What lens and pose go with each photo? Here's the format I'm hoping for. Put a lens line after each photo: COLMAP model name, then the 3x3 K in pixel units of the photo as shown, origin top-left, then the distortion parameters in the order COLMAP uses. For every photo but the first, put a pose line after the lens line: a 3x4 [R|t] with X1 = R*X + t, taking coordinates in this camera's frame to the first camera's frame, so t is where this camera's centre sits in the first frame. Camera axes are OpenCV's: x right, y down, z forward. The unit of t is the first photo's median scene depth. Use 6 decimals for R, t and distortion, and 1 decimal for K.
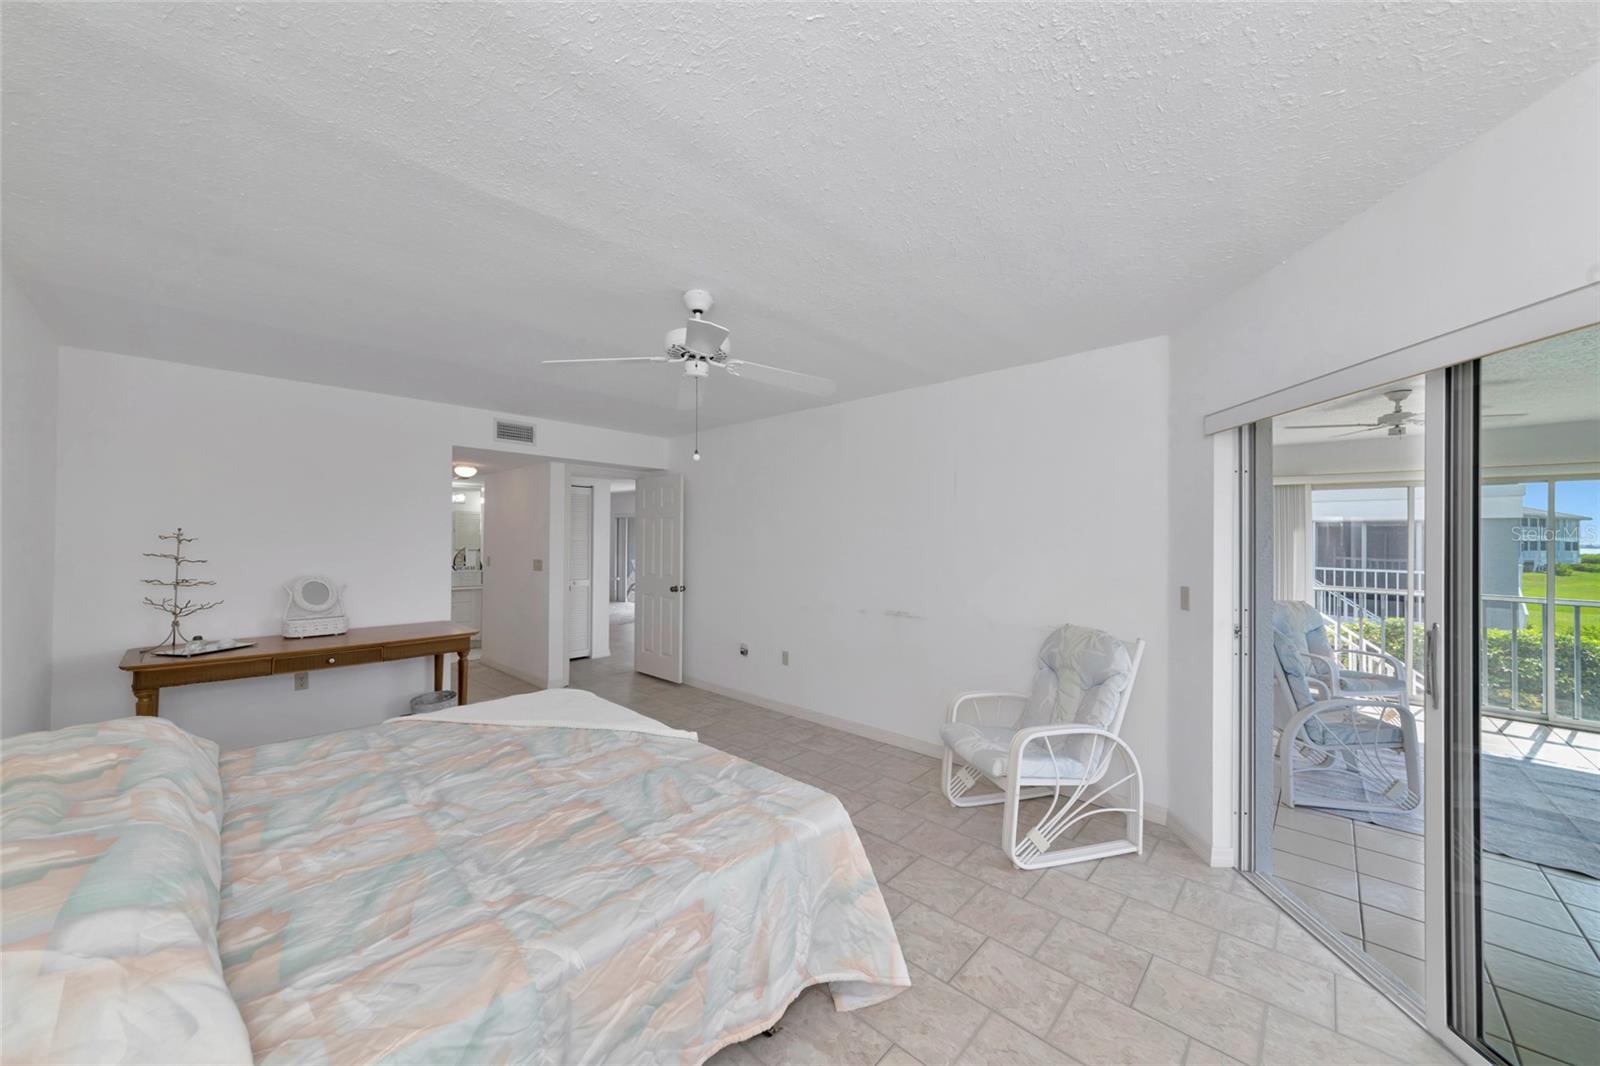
lens RADIAL K [[570.9, 0, 800.0], [0, 570.9, 533.0], [0, 0, 1]] dist [-0.001120, -0.000126]
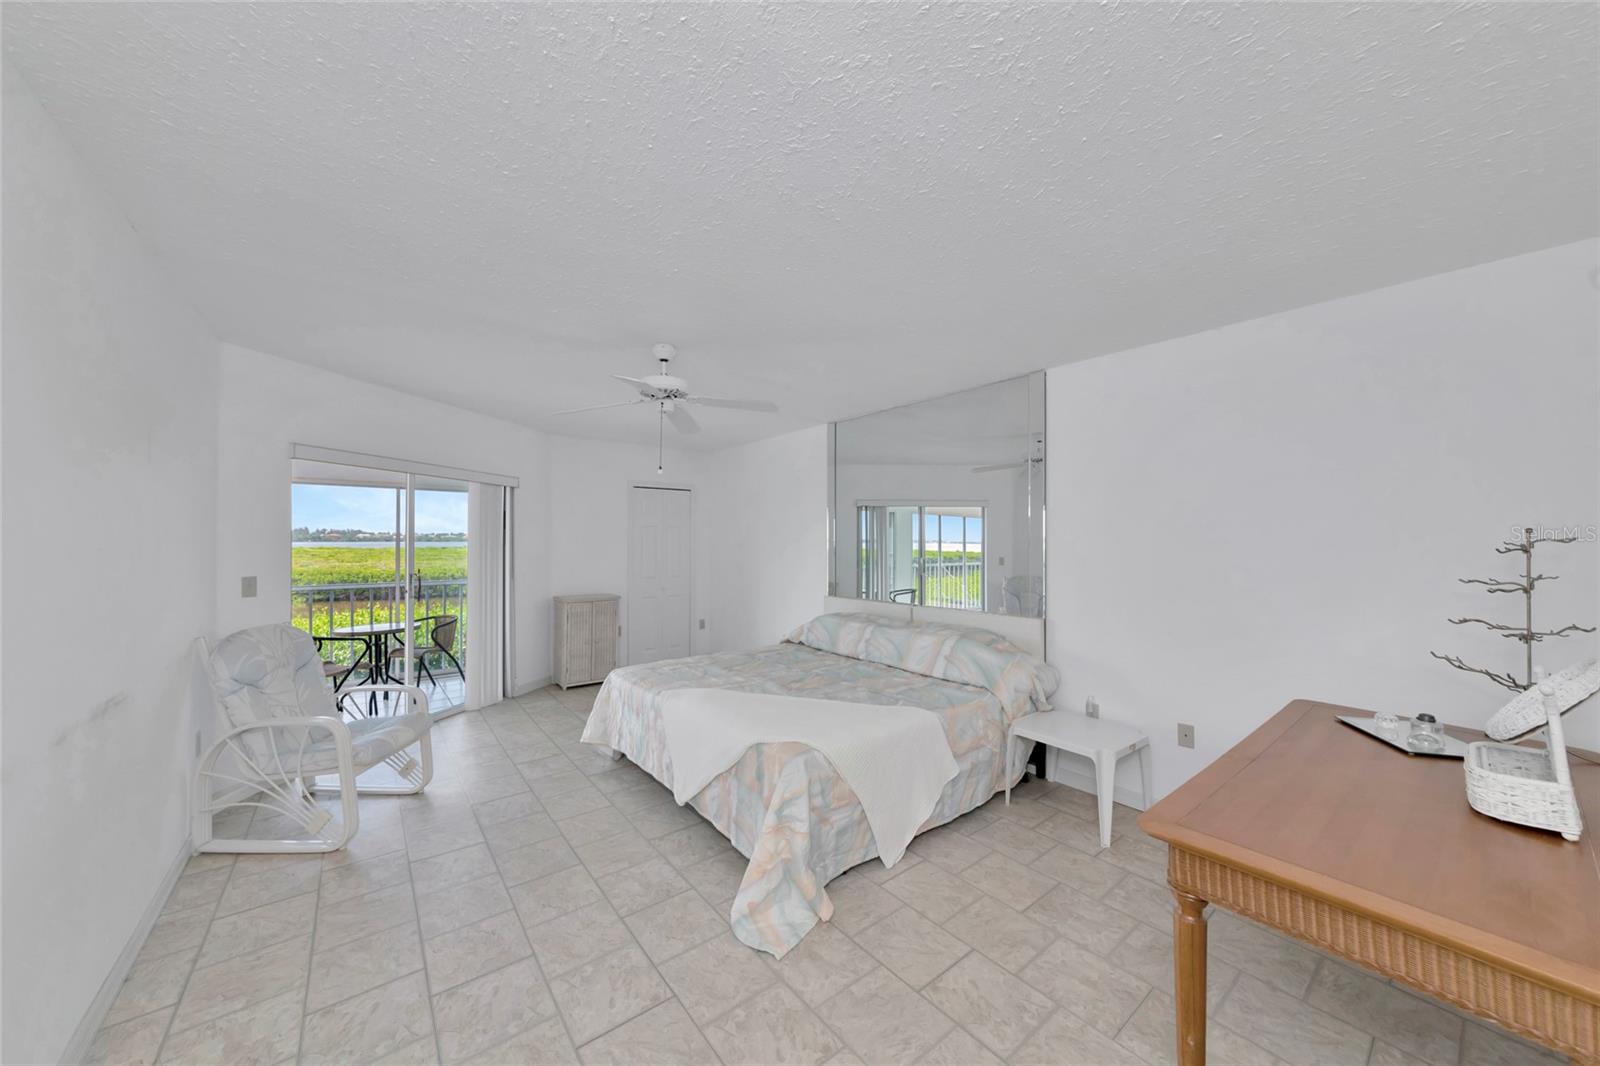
lens RADIAL K [[555.4, 0, 798.0], [0, 555.4, 536.3], [0, 0, 1]] dist [-0.014706, 0.000052]
pose [[-0.988170, -0.007846, 0.153161, -0.758584], [-0.010565, 0.999801, -0.016949, 0.025075], [-0.152997, -0.018367, -0.988056, 2.475059]]
